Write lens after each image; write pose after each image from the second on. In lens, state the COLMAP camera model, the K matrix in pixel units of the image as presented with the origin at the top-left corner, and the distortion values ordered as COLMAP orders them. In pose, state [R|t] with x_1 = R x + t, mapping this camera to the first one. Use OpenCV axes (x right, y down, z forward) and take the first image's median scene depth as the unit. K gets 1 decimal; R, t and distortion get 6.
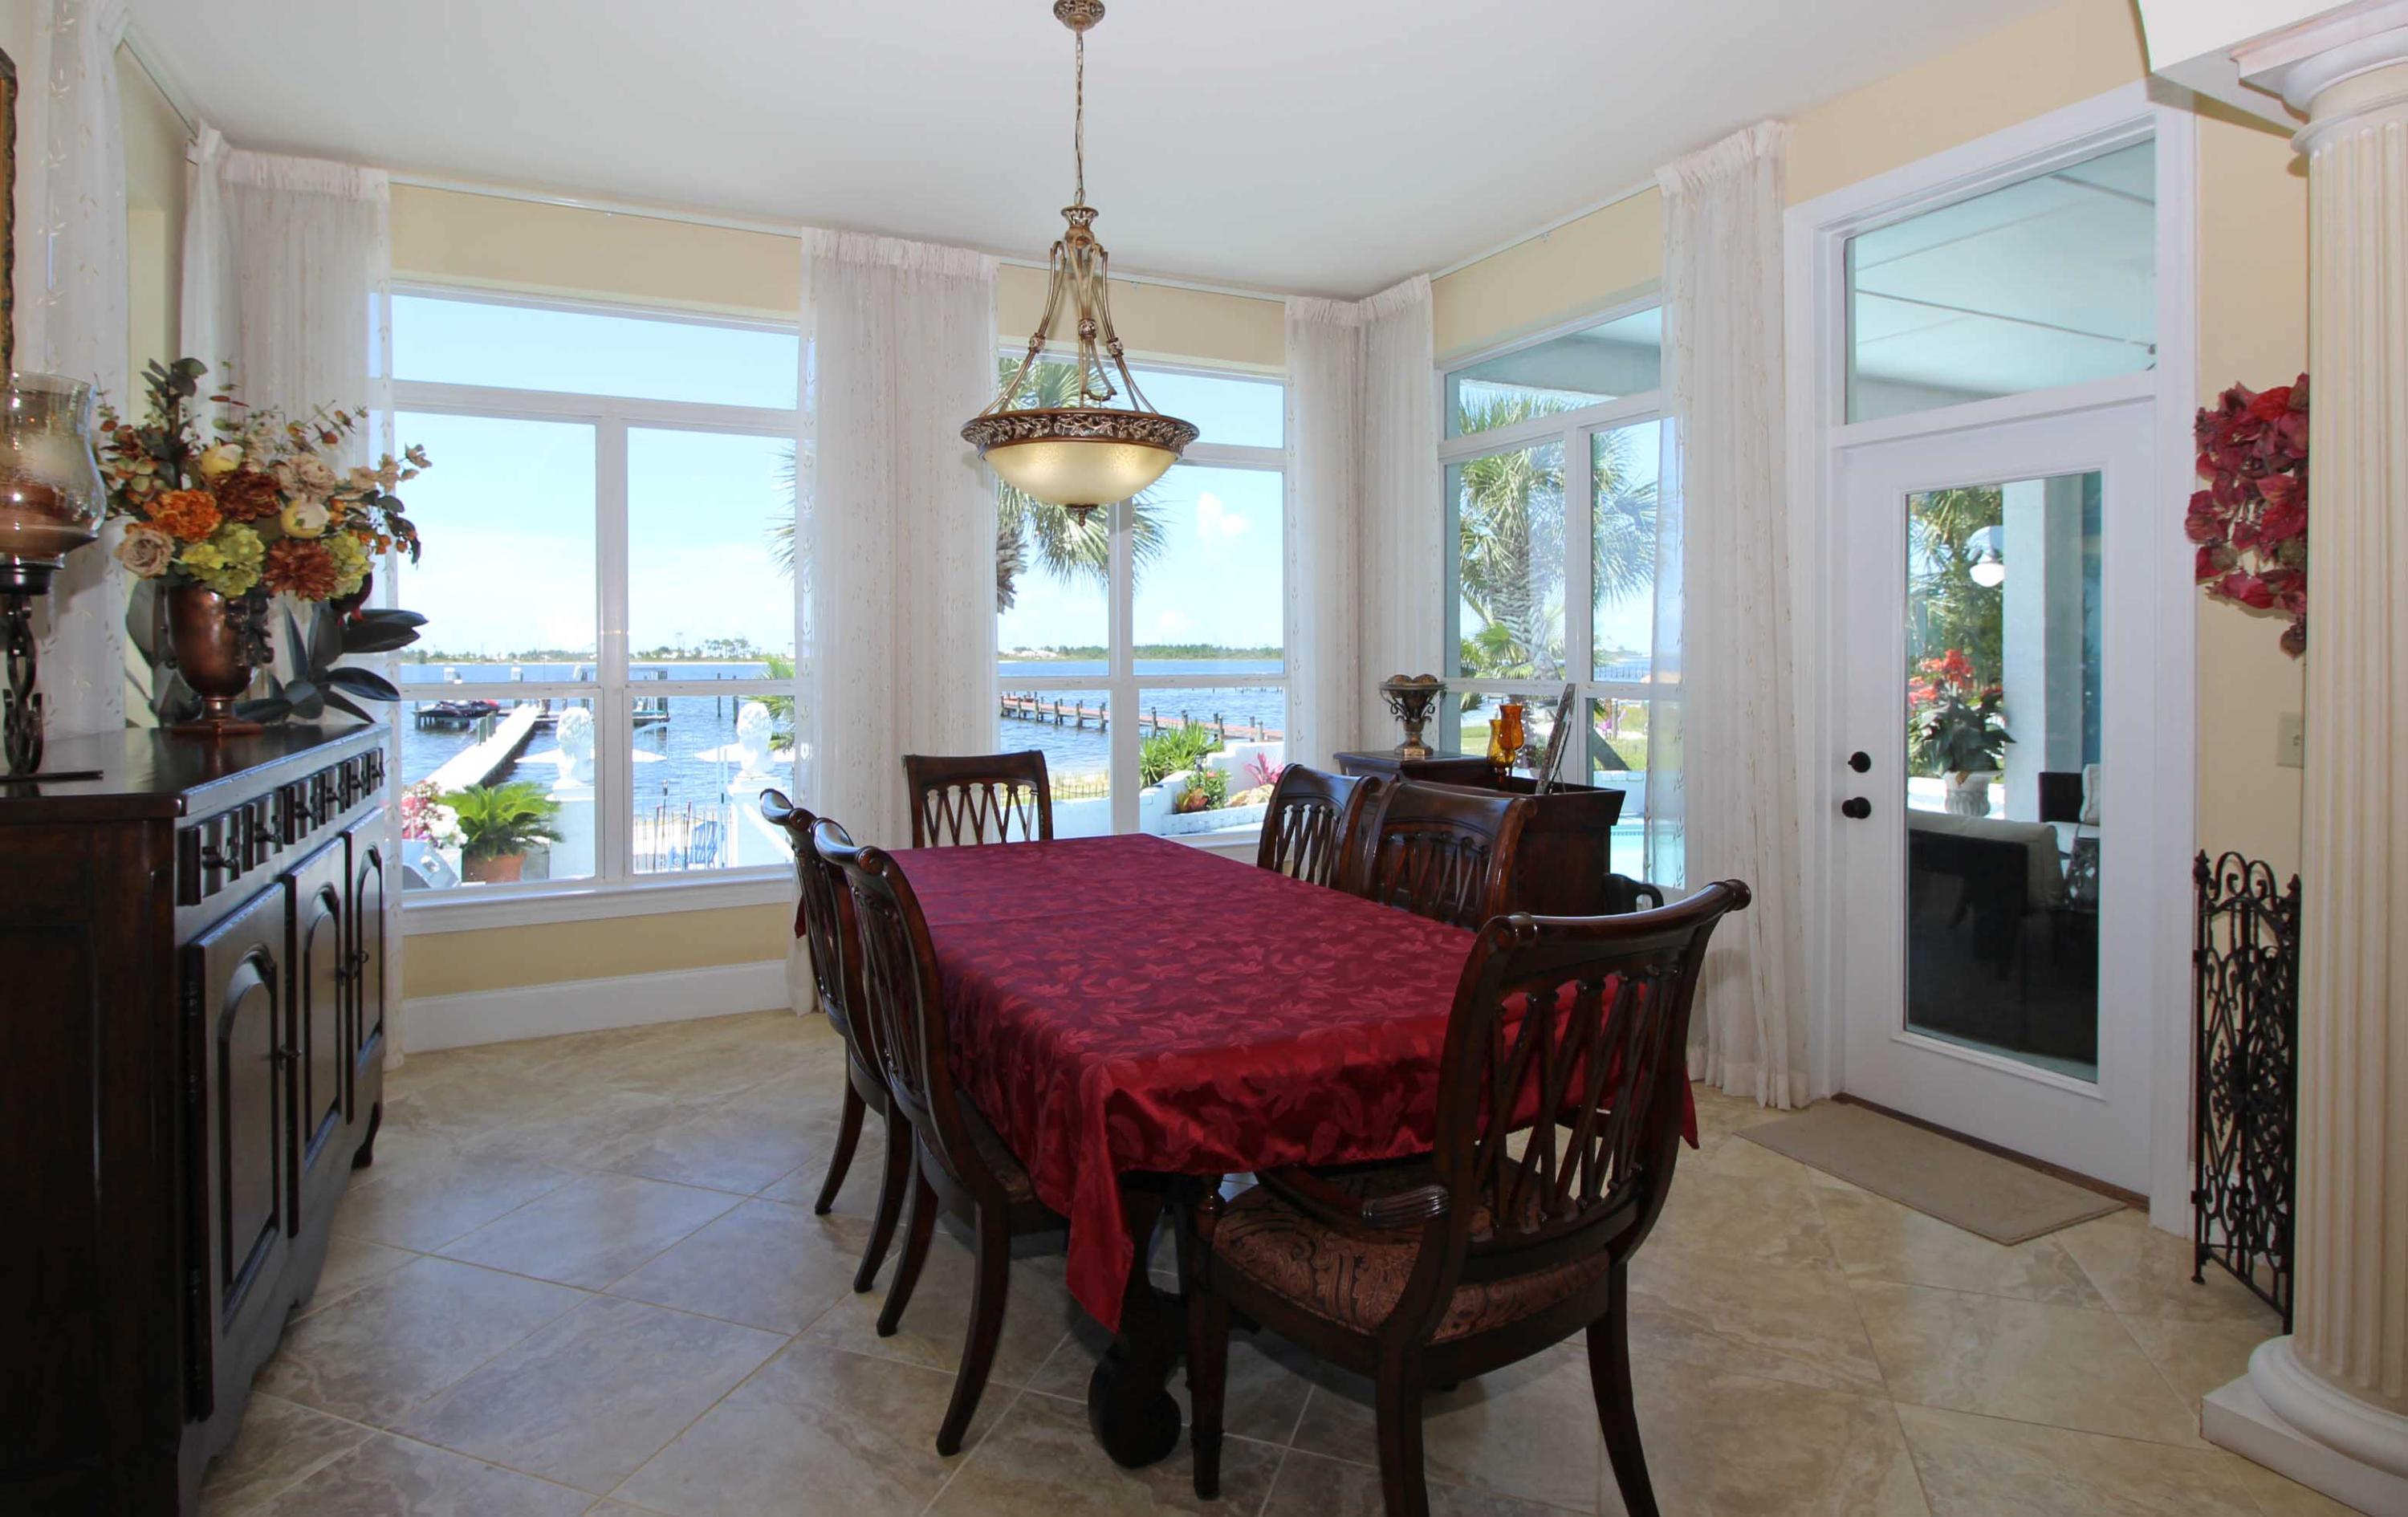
lens RADIAL K [[1251.9, 0, 1201.3], [0, 1251.9, 701.2], [0, 0, 1]] dist [-0.000713, -0.000093]
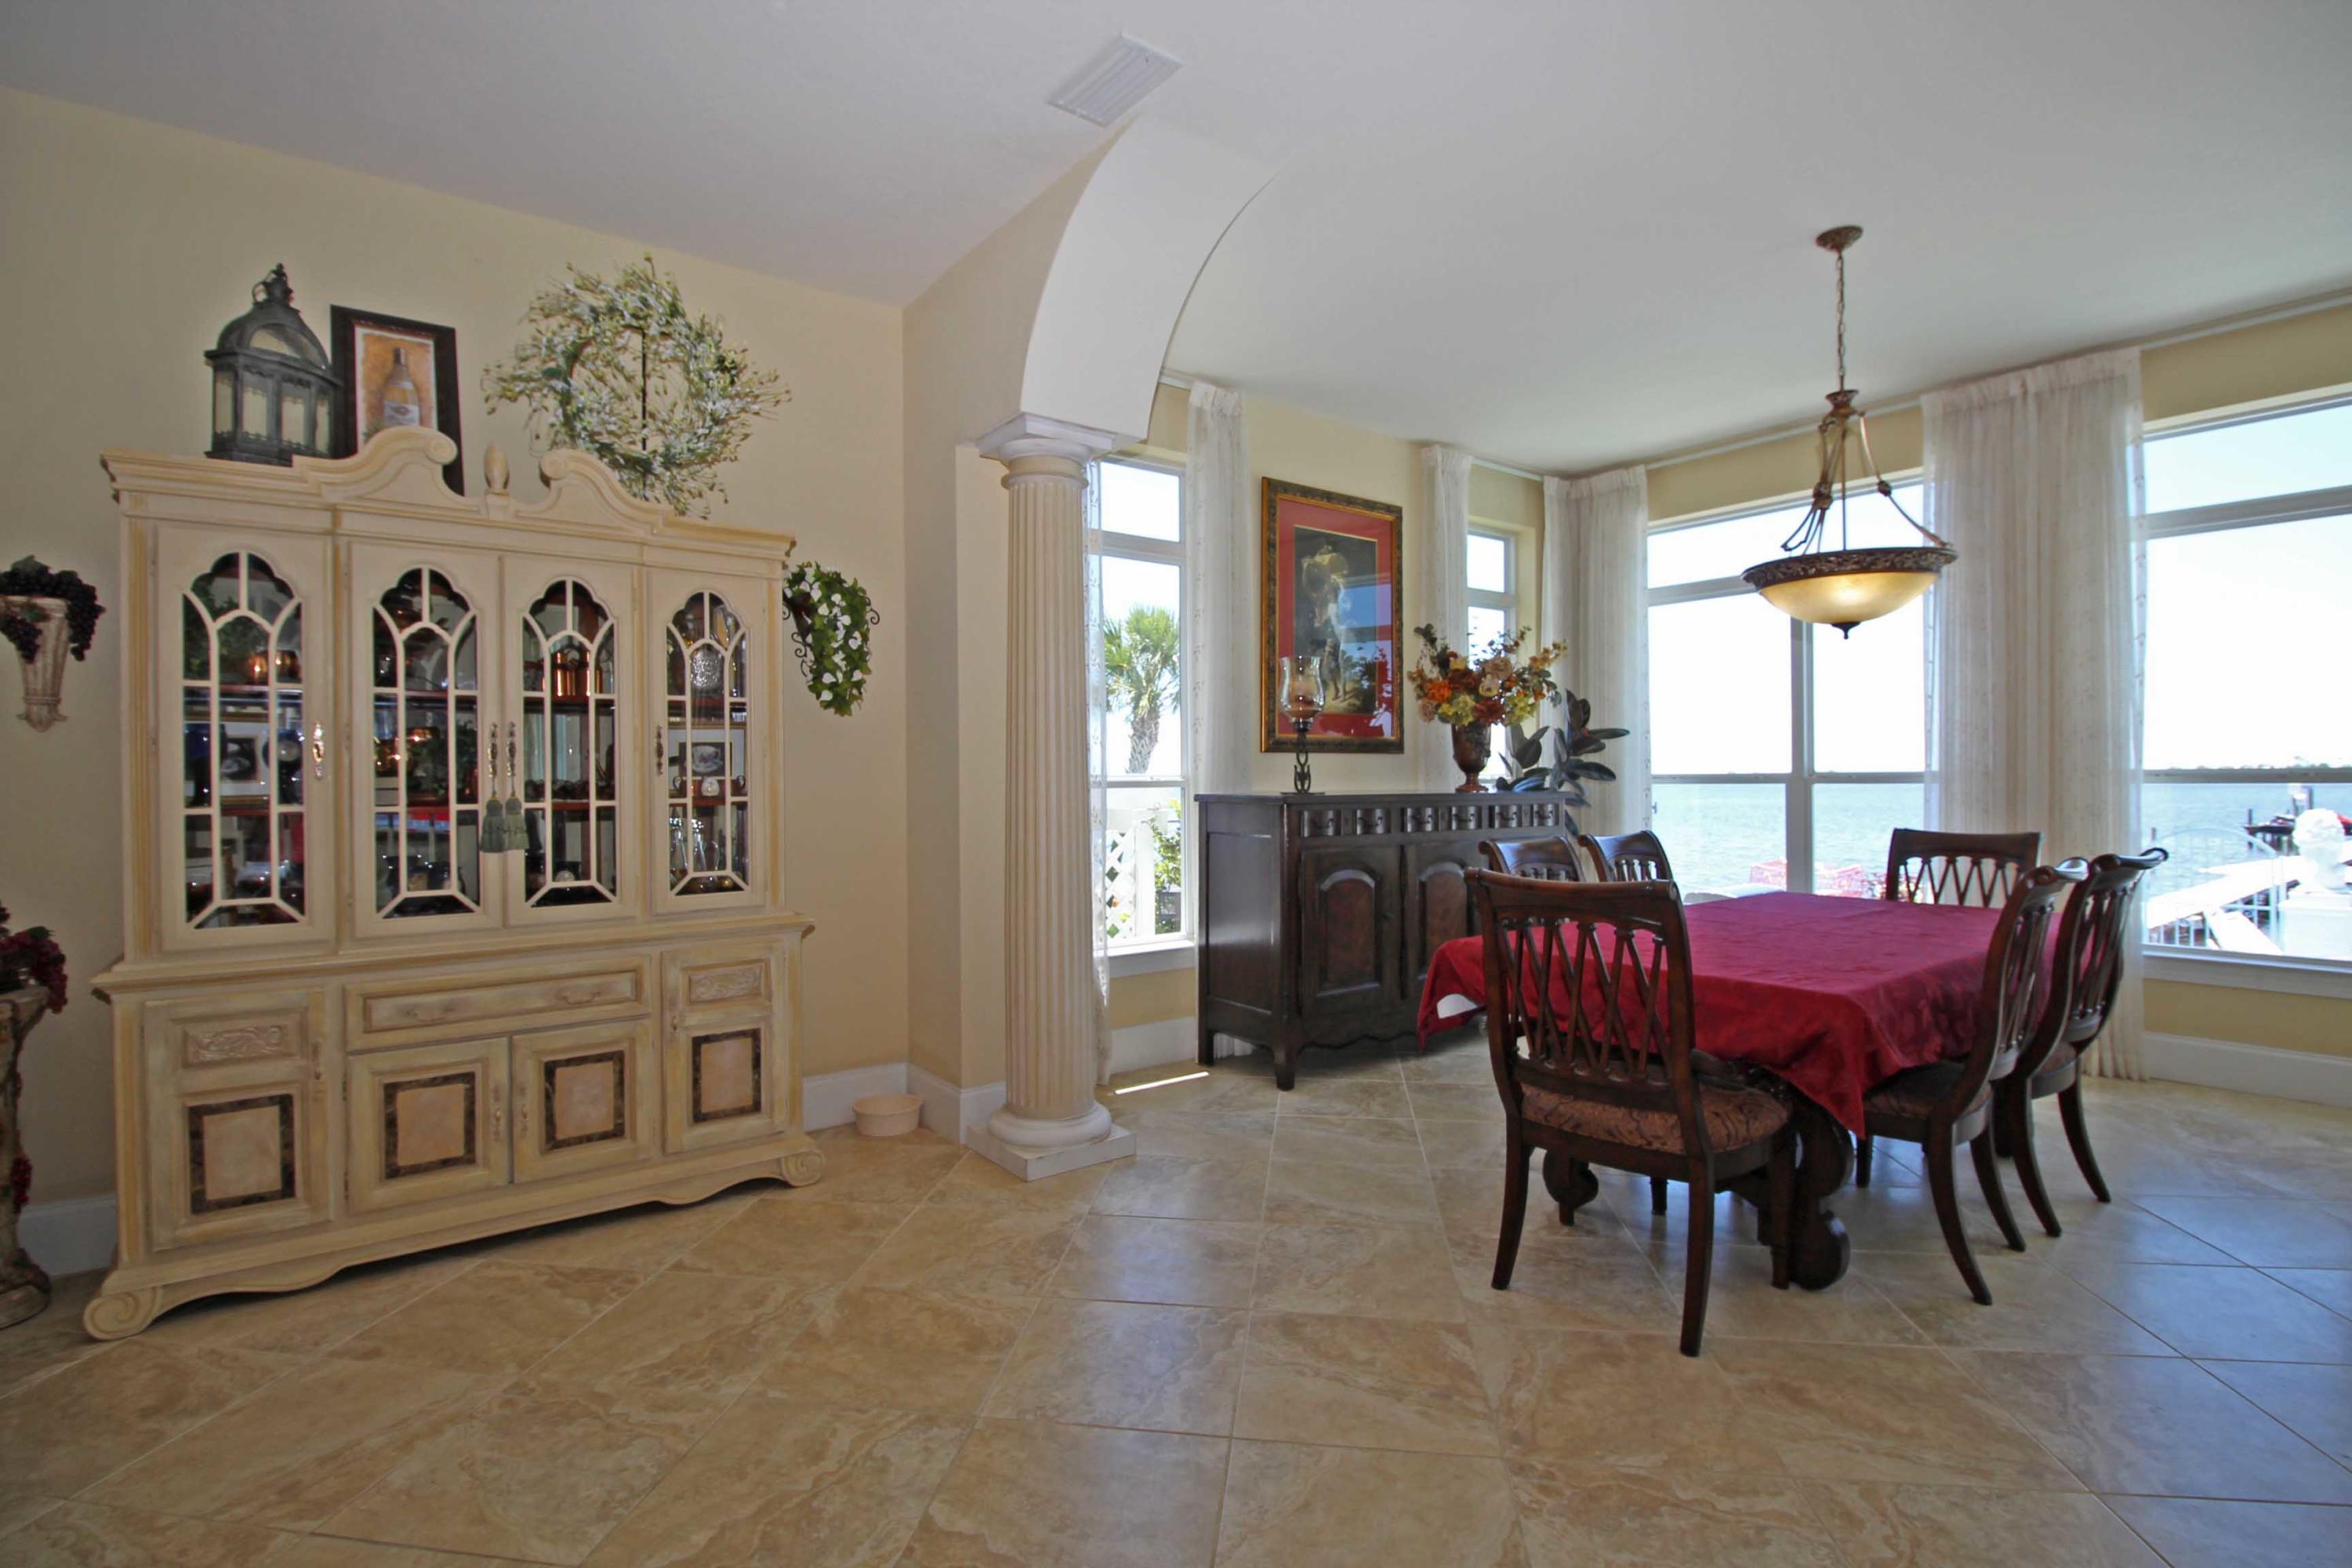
lens RADIAL K [[1102.7, 0, 1166.0], [0, 1102.7, 778.7], [0, 0, 1]] dist [0.001146, -0.013194]
pose [[0.202850, -0.012407, -0.979131, 0.862575], [-0.033043, 0.999264, -0.019508, 0.051560], [0.978652, 0.036311, 0.202291, 0.106770]]
